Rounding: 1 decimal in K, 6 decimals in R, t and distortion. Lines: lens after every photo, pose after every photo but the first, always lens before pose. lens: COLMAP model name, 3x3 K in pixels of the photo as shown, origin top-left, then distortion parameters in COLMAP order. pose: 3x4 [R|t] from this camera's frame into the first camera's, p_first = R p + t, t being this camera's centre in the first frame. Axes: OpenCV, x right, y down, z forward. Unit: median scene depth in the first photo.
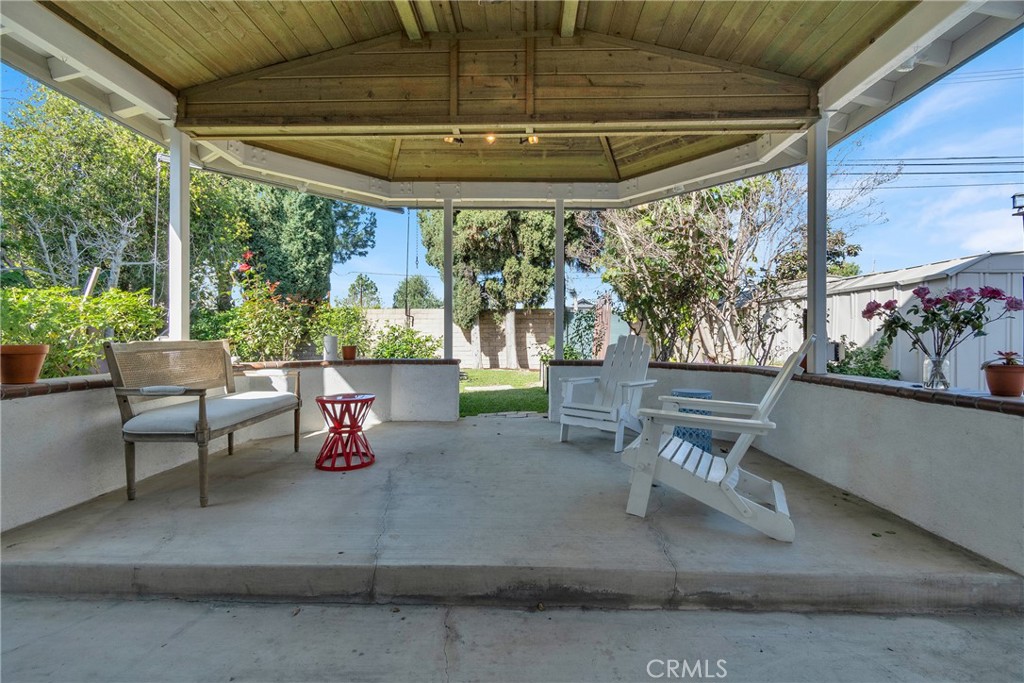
lens RADIAL K [[454.6, 0, 507.8], [0, 454.6, 340.9], [0, 0, 1]] dist [0.003242, 0.000481]
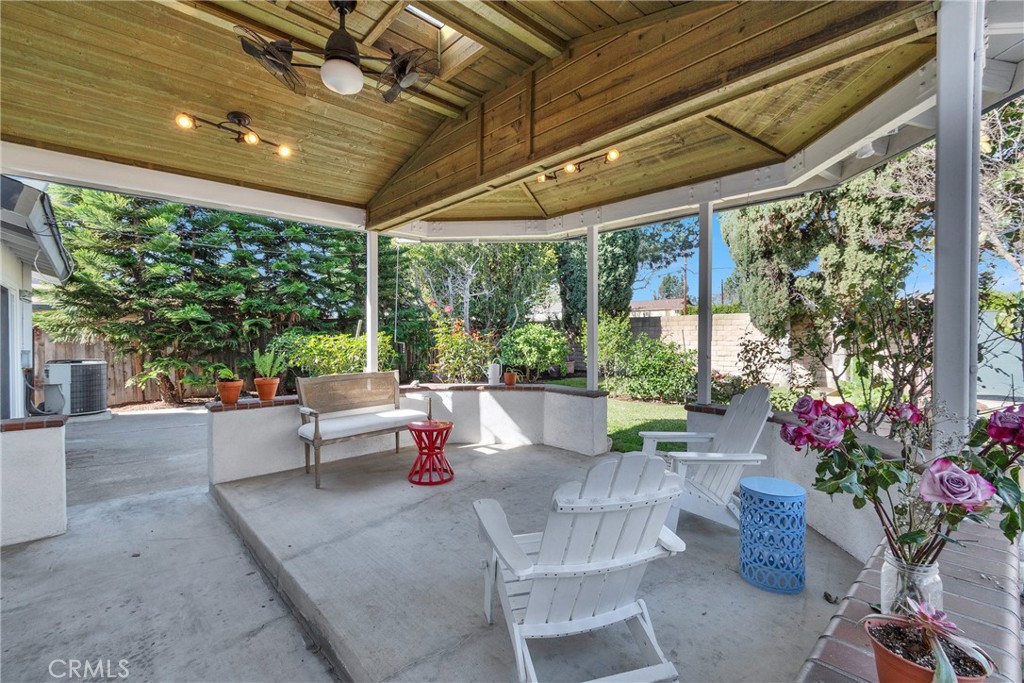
lens RADIAL K [[454.6, 0, 509.9], [0, 454.6, 338.9], [0, 0, 1]] dist [0.003242, 0.000481]
pose [[0.689965, 0.005688, -0.723821, 0.634173], [0.000731, 0.999963, 0.008555, -0.111172], [0.723843, -0.006432, 0.689935, 0.283031]]
